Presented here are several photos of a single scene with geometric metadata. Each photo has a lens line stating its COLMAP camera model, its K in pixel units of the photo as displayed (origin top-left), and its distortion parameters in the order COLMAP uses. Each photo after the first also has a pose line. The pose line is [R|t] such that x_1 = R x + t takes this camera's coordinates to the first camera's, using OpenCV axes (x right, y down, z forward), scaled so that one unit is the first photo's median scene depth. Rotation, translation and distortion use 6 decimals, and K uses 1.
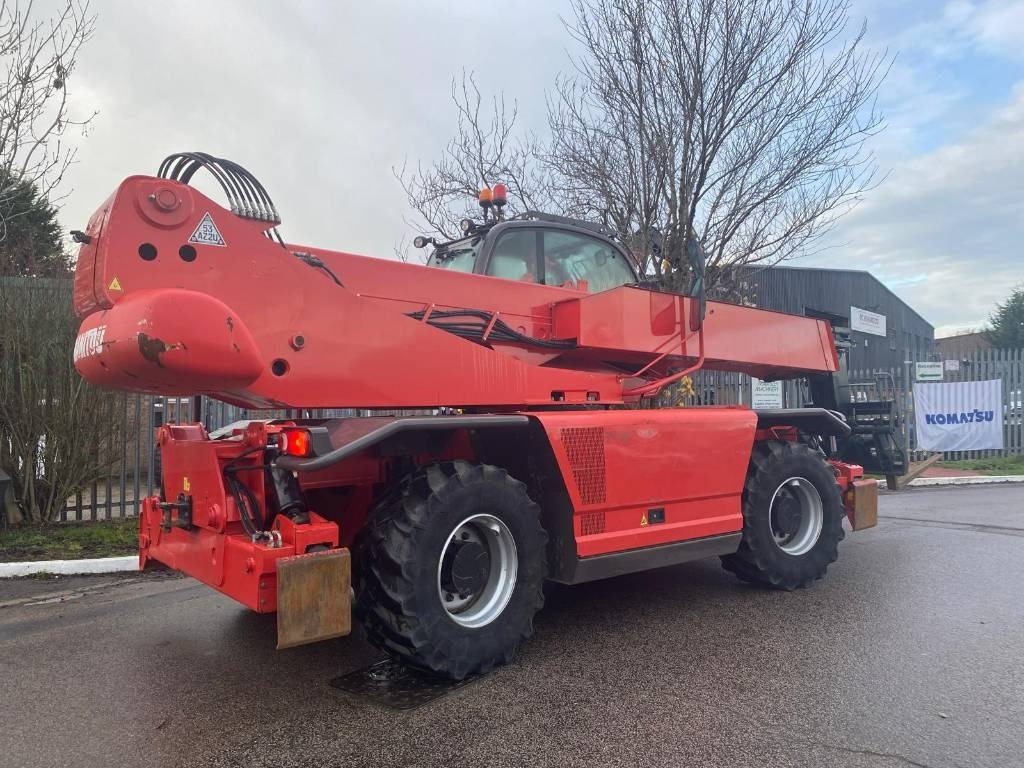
lens RADIAL K [[767.3, 0, 512.0], [0, 767.3, 384.0], [0, 0, 1]] dist [0.059640, -0.069997]
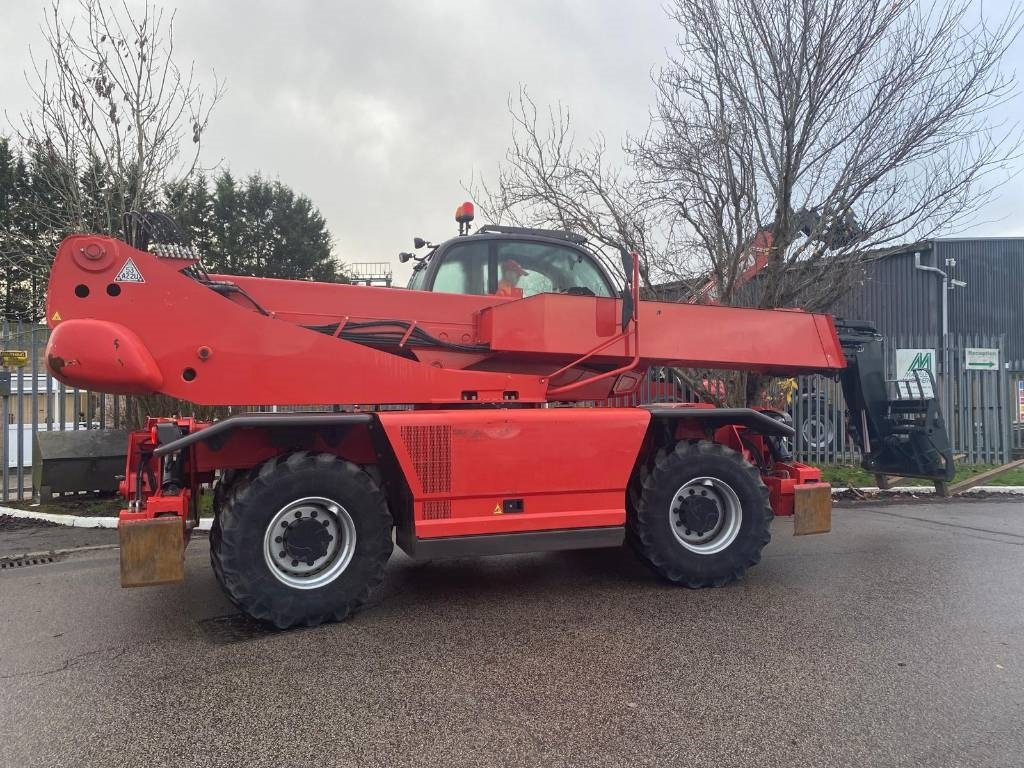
lens RADIAL K [[767.3, 0, 512.0], [0, 767.3, 384.0], [0, 0, 1]] dist [0.059640, -0.069997]
pose [[0.947775, 0.003654, -0.318919, 0.587438], [0.002335, 0.999828, 0.018396, -0.026766], [0.318932, -0.018180, 0.947603, -0.043531]]
